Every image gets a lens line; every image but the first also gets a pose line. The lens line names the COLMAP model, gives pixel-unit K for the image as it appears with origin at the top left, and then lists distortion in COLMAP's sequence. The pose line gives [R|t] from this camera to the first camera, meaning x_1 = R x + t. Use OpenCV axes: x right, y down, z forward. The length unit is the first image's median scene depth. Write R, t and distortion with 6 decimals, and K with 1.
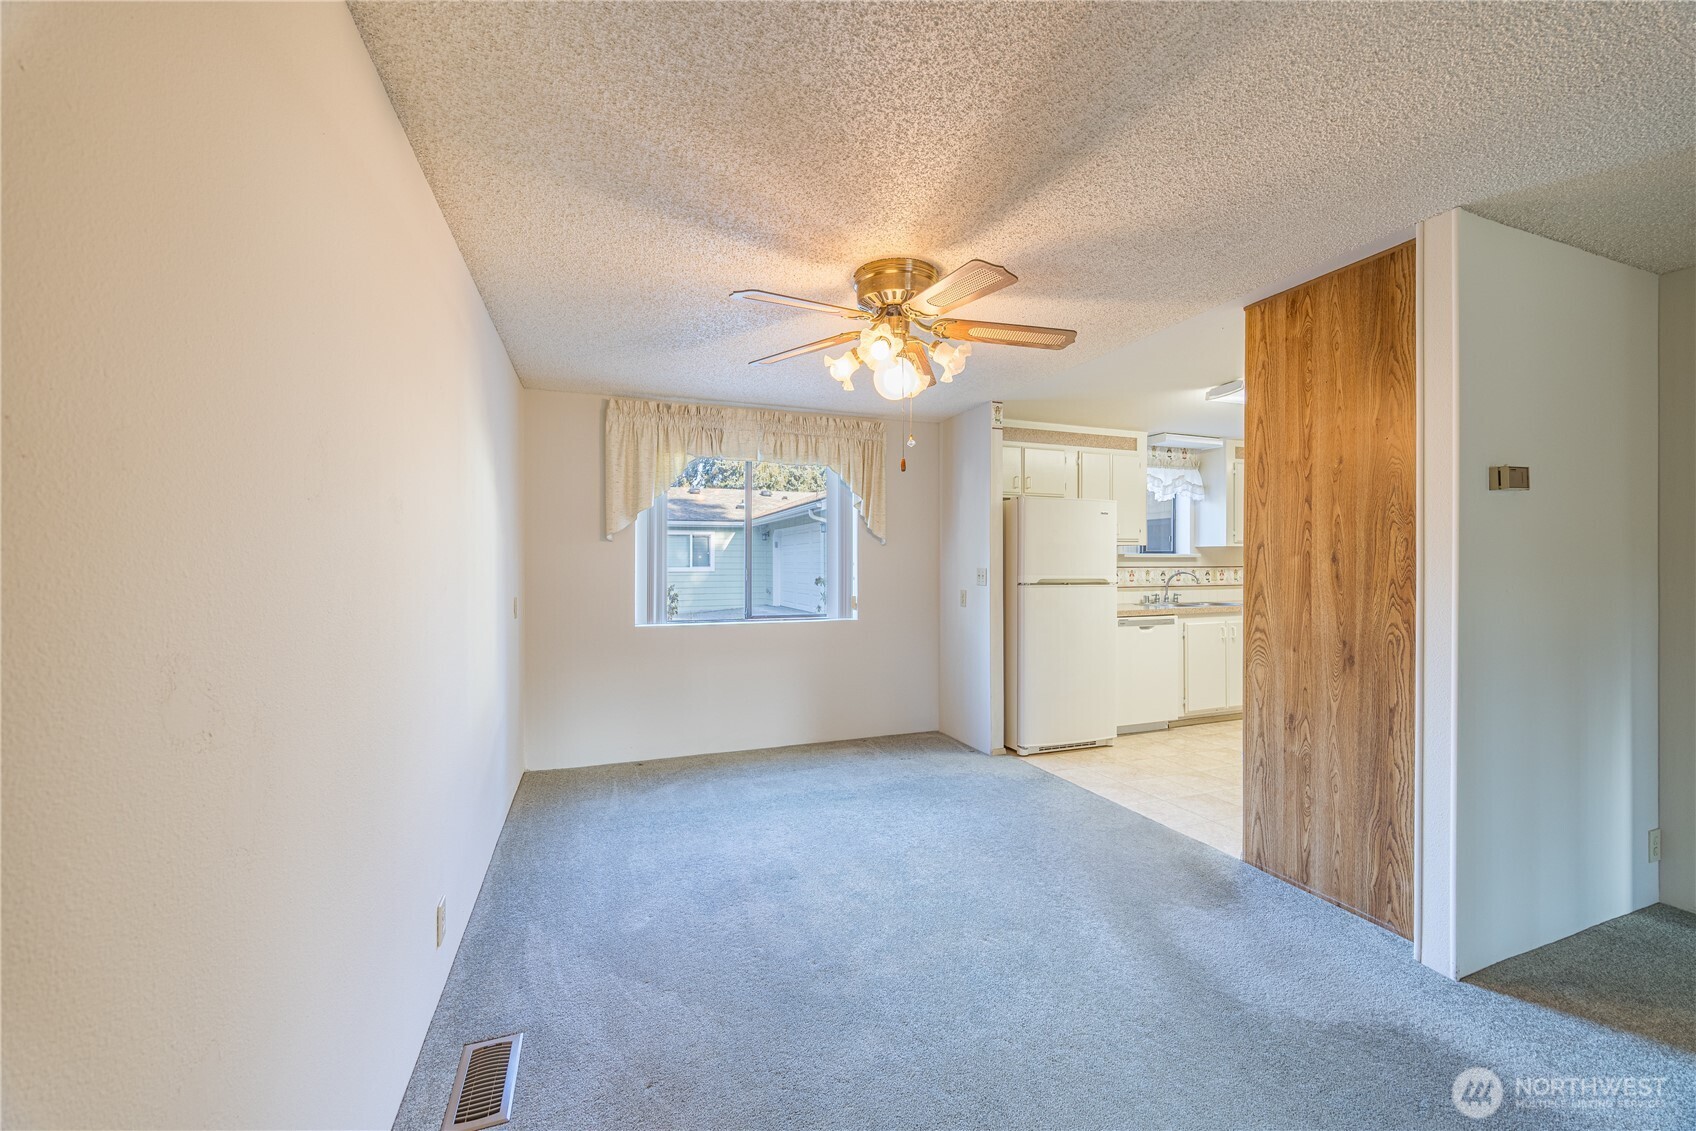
lens RADIAL K [[651.7, 0, 849.9], [0, 651.7, 563.5], [0, 0, 1]] dist [-0.000373, 0.000142]
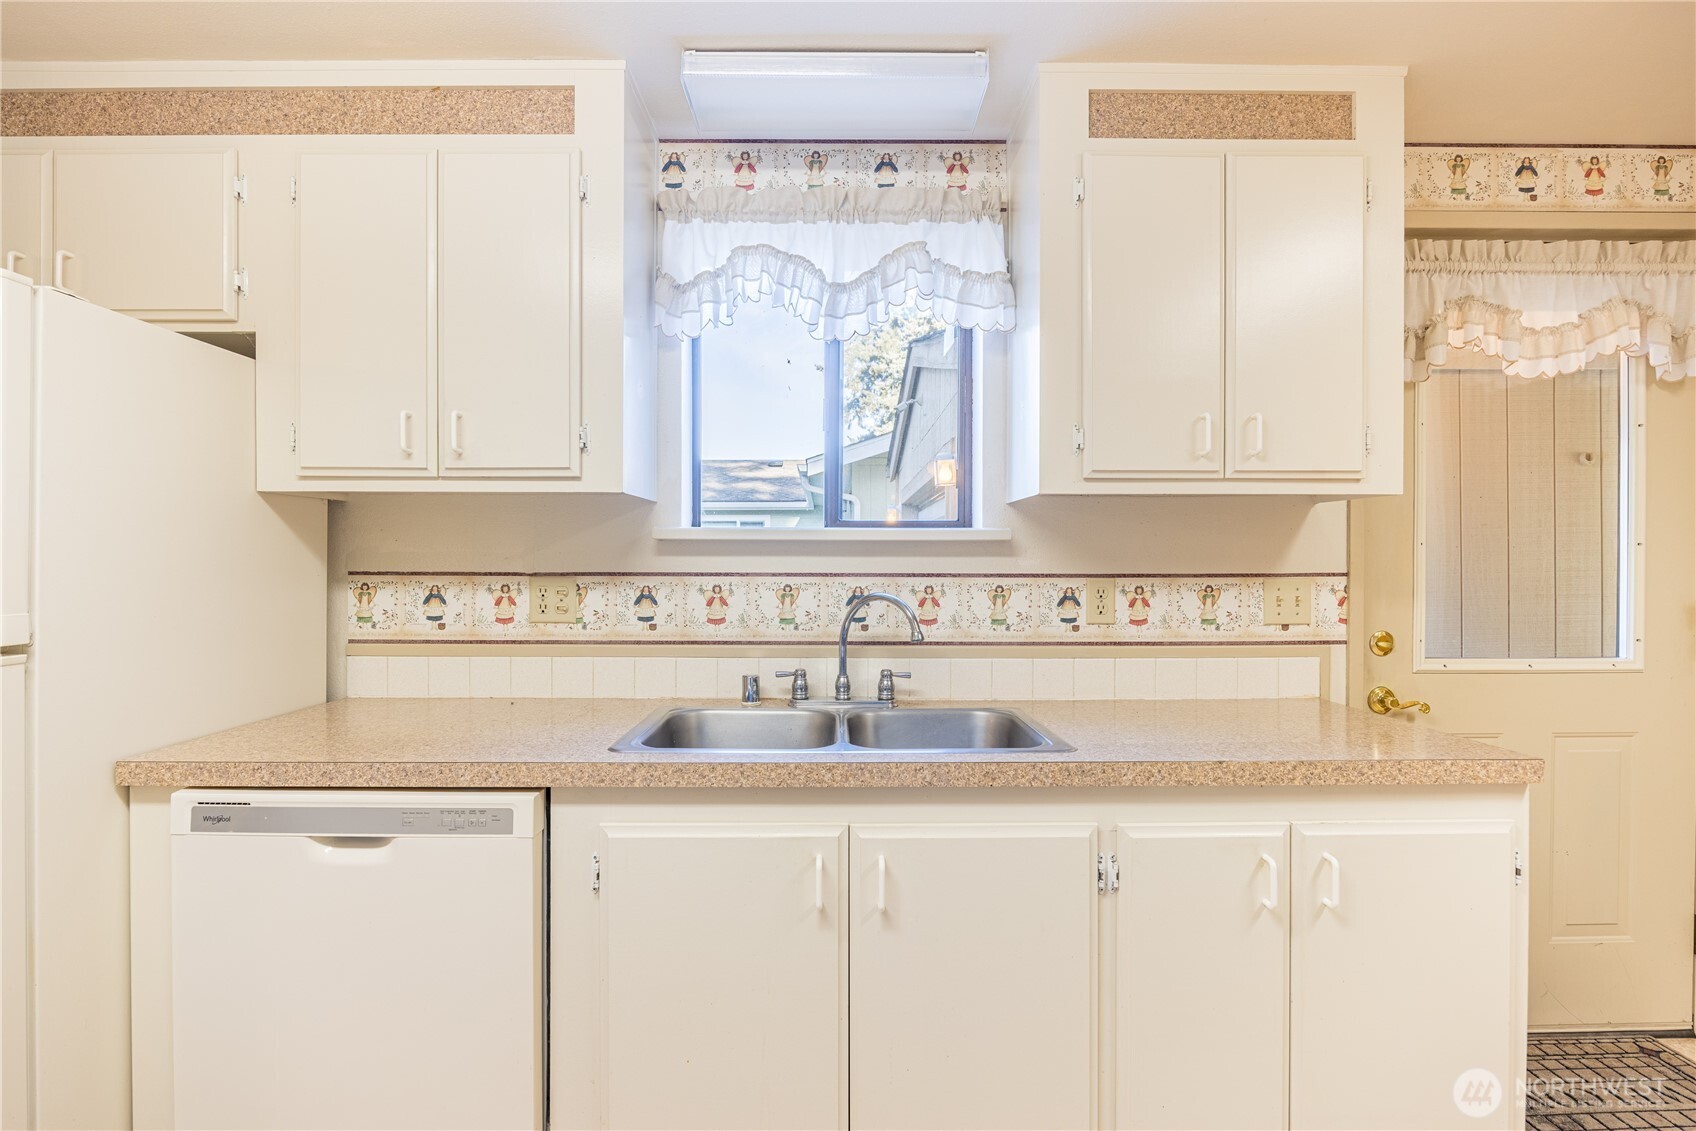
lens RADIAL K [[786.0, 0, 848.0], [0, 786.0, 565.5], [0, 0, 1]] dist [-0.000011, 0.000009]
pose [[0.932551, 0.005413, -0.360997, 0.594205], [-0.003315, 0.999974, 0.006429, -0.000750], [0.361023, -0.004799, 0.932545, 0.668943]]
